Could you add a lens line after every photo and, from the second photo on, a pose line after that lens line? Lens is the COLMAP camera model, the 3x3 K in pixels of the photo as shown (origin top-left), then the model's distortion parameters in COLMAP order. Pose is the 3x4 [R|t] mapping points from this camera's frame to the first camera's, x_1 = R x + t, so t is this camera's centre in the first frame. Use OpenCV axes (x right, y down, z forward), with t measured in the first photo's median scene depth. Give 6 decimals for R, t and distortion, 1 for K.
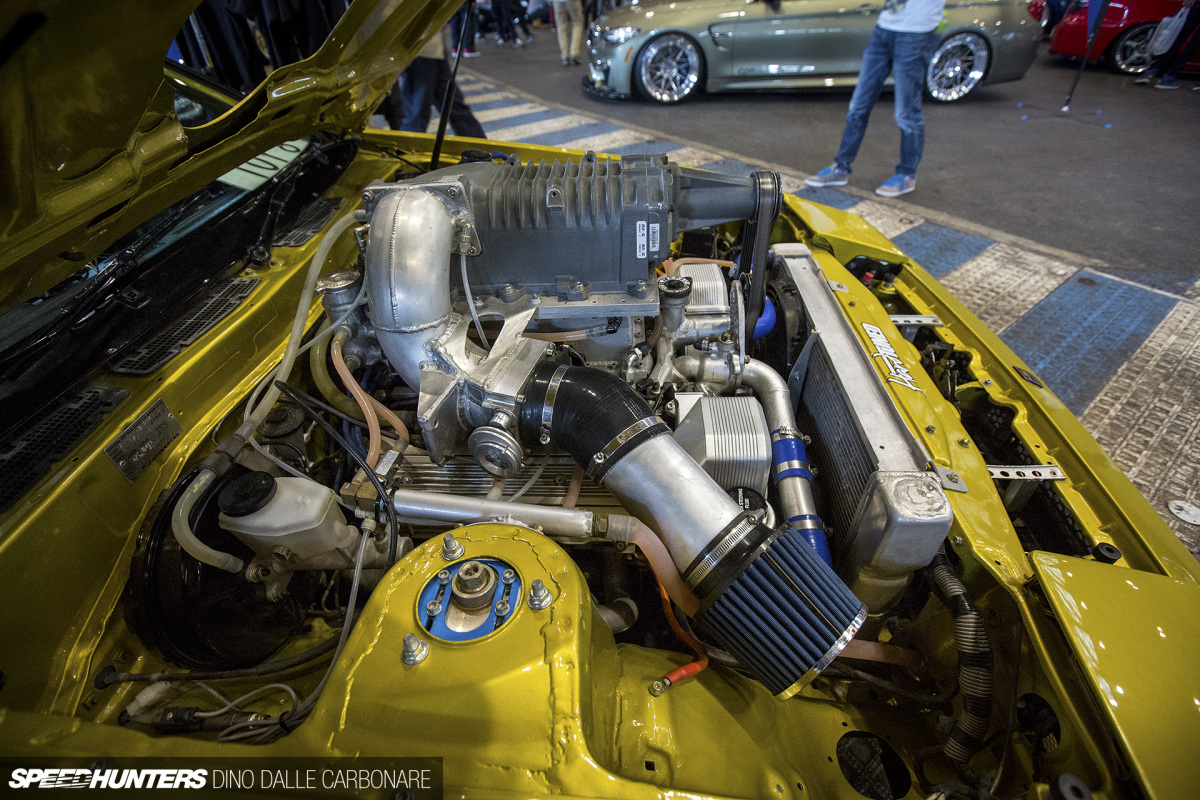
lens RADIAL K [[541.7, 0, 596.8], [0, 541.7, 386.4], [0, 0, 1]] dist [-0.034369, 0.008145]
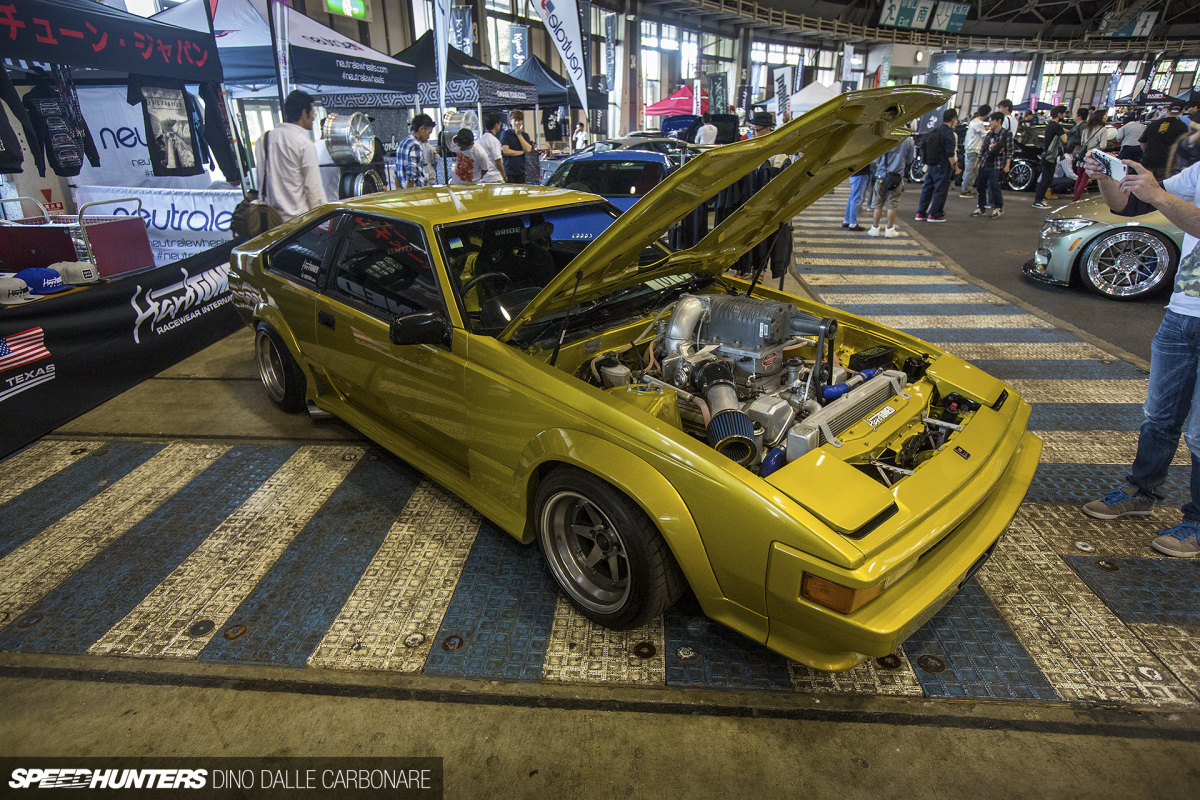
lens RADIAL K [[687.4, 0, 599.7], [0, 687.4, 397.6], [0, 0, 1]] dist [-0.000126, -0.000205]
pose [[0.750333, 0.257811, -0.608714, 1.321864], [-0.410826, 0.903264, -0.123842, 0.628400], [0.517901, 0.342999, 0.783665, -1.571830]]
